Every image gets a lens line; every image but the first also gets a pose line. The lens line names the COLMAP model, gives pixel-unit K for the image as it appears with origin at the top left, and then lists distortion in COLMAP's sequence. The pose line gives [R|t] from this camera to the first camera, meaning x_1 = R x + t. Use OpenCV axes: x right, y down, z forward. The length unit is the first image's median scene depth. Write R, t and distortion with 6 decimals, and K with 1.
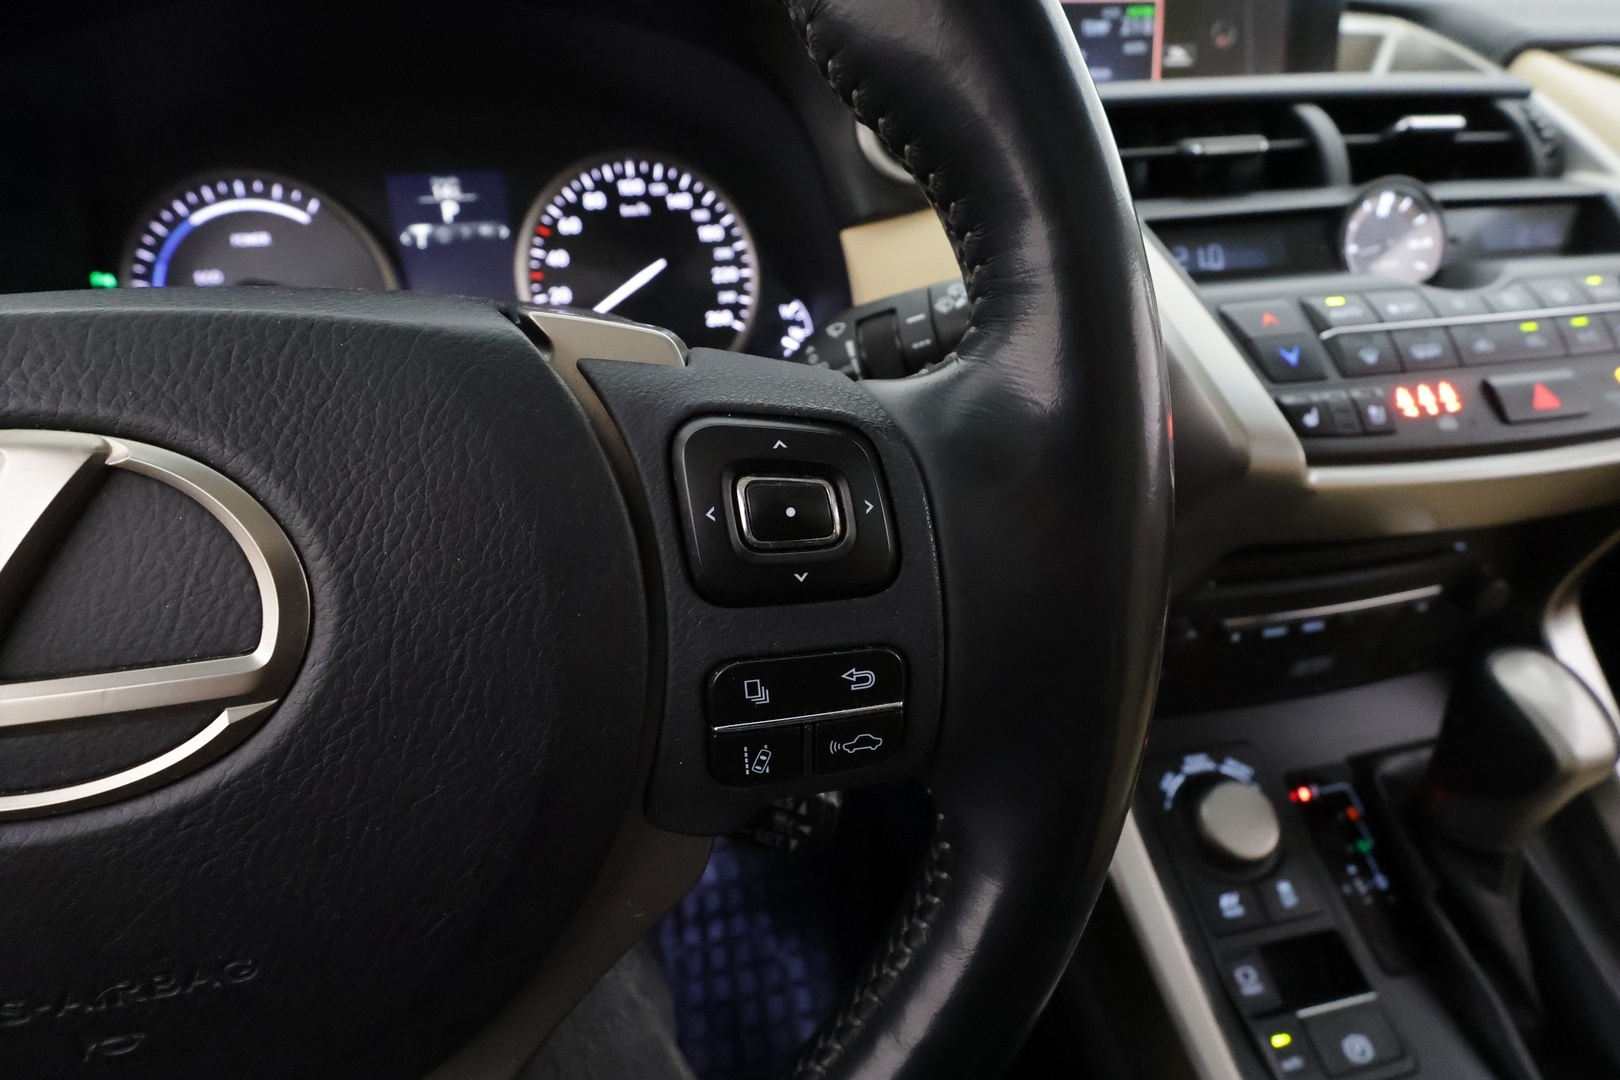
lens RADIAL K [[777.5, 0, 803.4], [0, 777.5, 540.7], [0, 0, 1]] dist [0.001874, -0.001148]
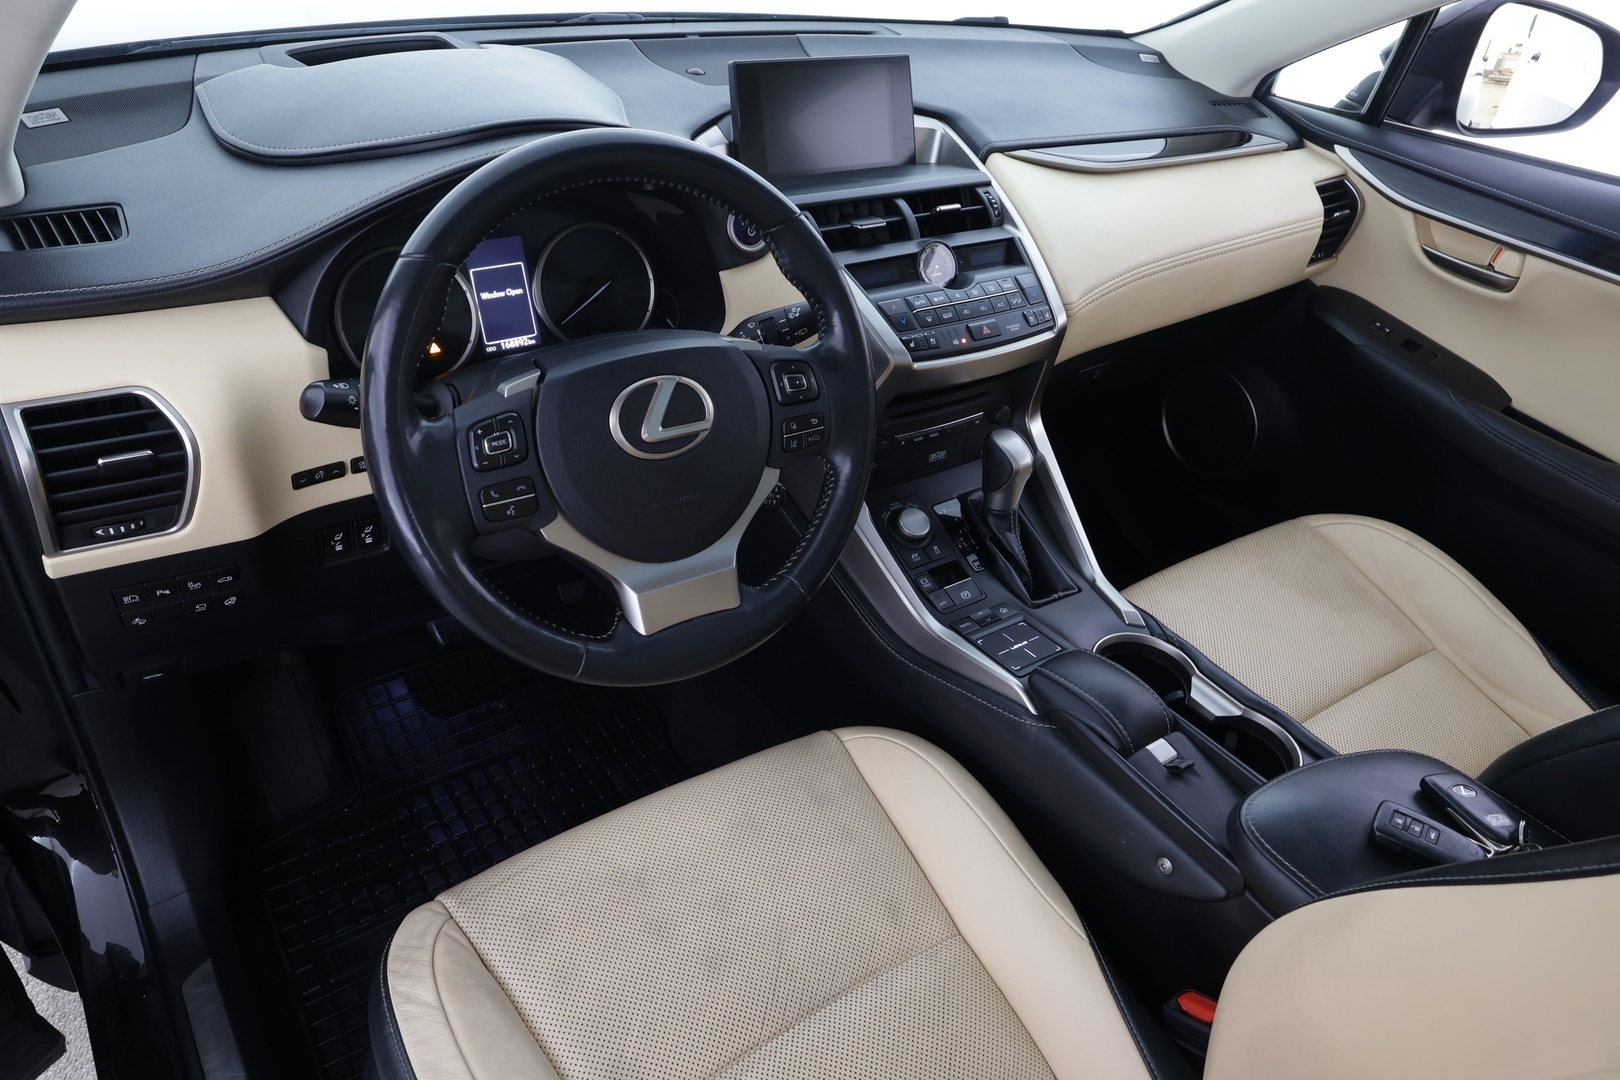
lens RADIAL K [[1142.3, 0, 809.7], [0, 1142.3, 541.7], [0, 0, 1]] dist [-0.003193, -0.000344]
pose [[0.911244, -0.143304, 0.386132, -0.946939], [0.133123, 0.989674, 0.053132, 0.191514], [-0.389759, 0.002987, 0.920912, -1.824648]]
